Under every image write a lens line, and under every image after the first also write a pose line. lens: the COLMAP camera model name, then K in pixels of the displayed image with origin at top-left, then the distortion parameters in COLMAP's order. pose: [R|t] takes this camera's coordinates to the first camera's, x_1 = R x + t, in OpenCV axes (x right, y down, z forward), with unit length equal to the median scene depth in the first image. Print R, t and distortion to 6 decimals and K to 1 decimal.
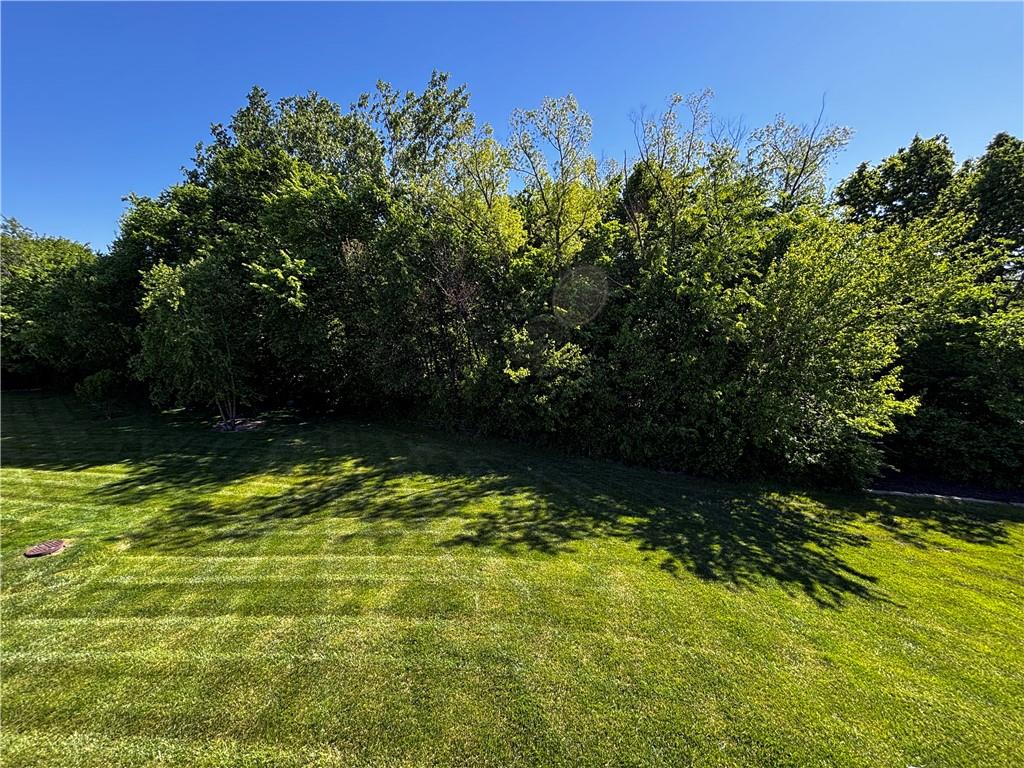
lens RADIAL K [[414.3, 0, 514.7], [0, 414.3, 384.2], [0, 0, 1]] dist [0.003481, -0.004048]
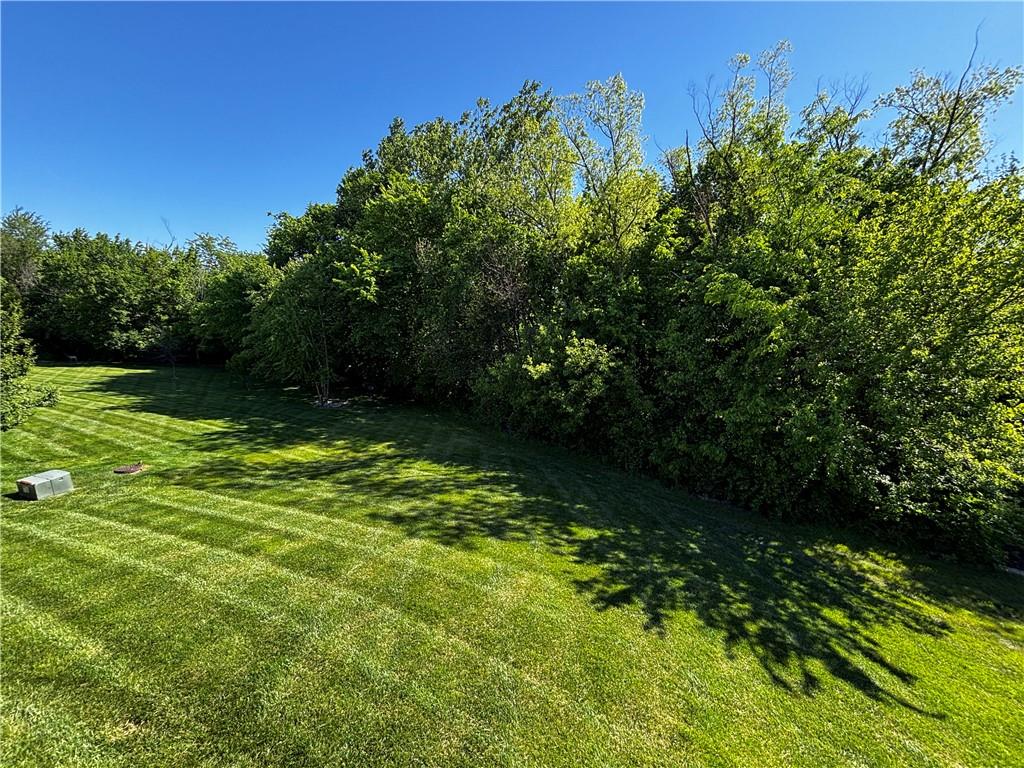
lens RADIAL K [[417.2, 0, 512.1], [0, 417.2, 379.6], [0, 0, 1]] dist [0.000935, 0.000051]
pose [[0.949525, 0.075617, -0.304442, 0.235552], [-0.088180, 0.995719, -0.027711, 0.029674], [0.301043, 0.053158, 0.952128, 0.062213]]
